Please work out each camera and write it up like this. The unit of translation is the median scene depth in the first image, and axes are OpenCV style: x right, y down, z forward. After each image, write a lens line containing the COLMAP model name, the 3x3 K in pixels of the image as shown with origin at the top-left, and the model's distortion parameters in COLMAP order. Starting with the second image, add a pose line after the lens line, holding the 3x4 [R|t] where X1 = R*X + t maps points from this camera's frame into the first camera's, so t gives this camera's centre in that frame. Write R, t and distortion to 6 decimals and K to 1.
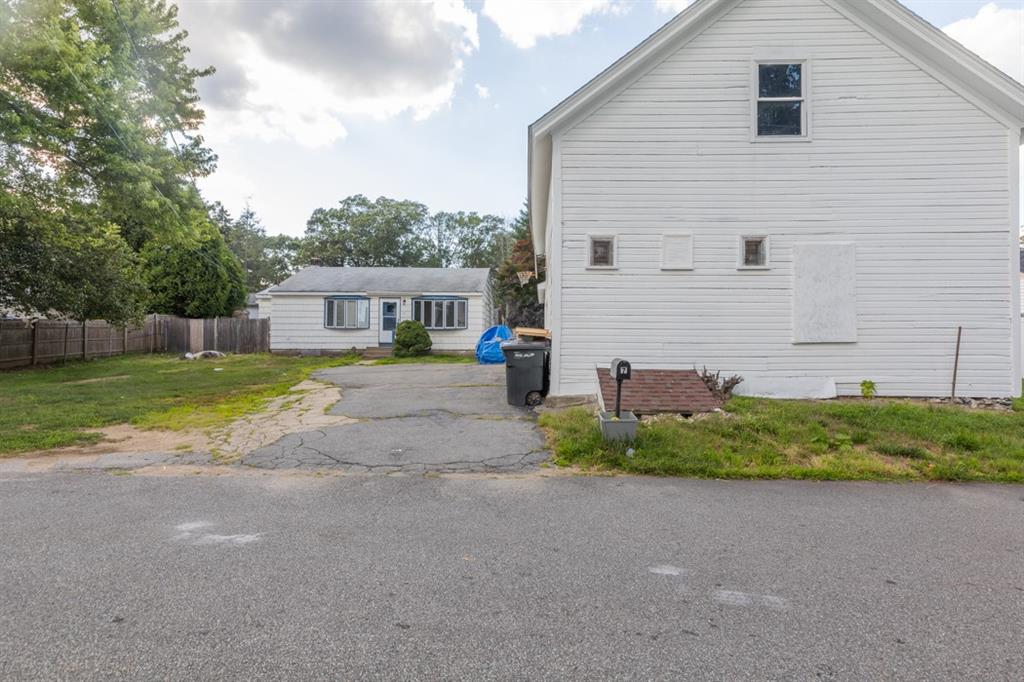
lens RADIAL K [[519.6, 0, 512.0], [0, 519.6, 341.0], [0, 0, 1]] dist [-0.000122, 0.000152]
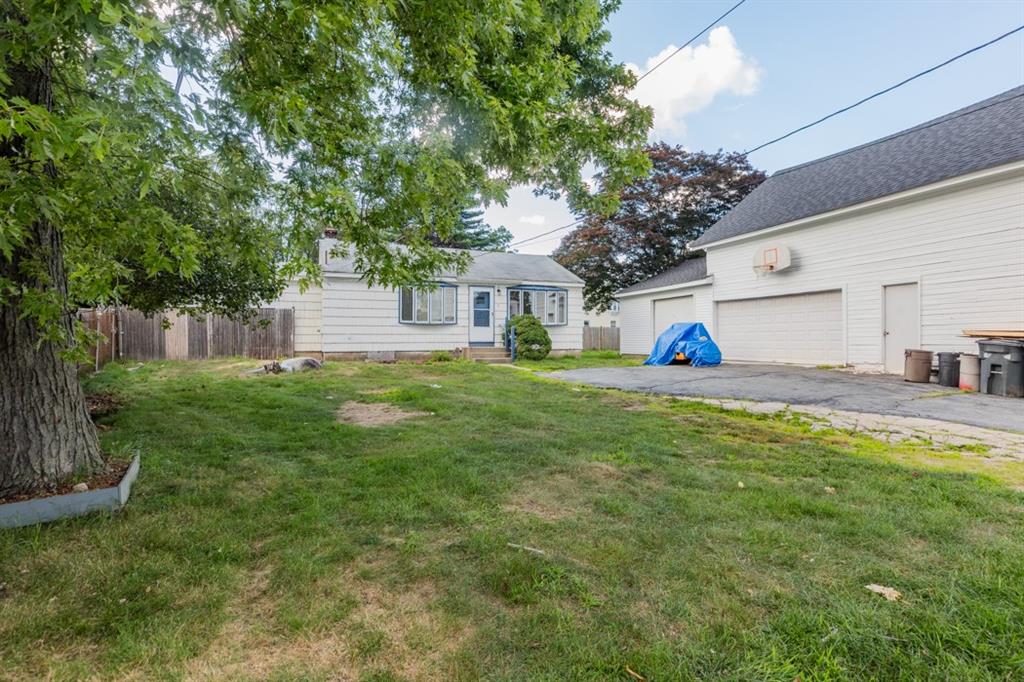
lens RADIAL K [[519.6, 0, 512.0], [0, 519.6, 341.0], [0, 0, 1]] dist [-0.000122, 0.000152]
pose [[0.924753, -0.004573, 0.380541, -0.497792], [0.007496, 0.999953, -0.006199, 0.007213], [-0.380494, 0.008585, 0.924743, 0.240069]]
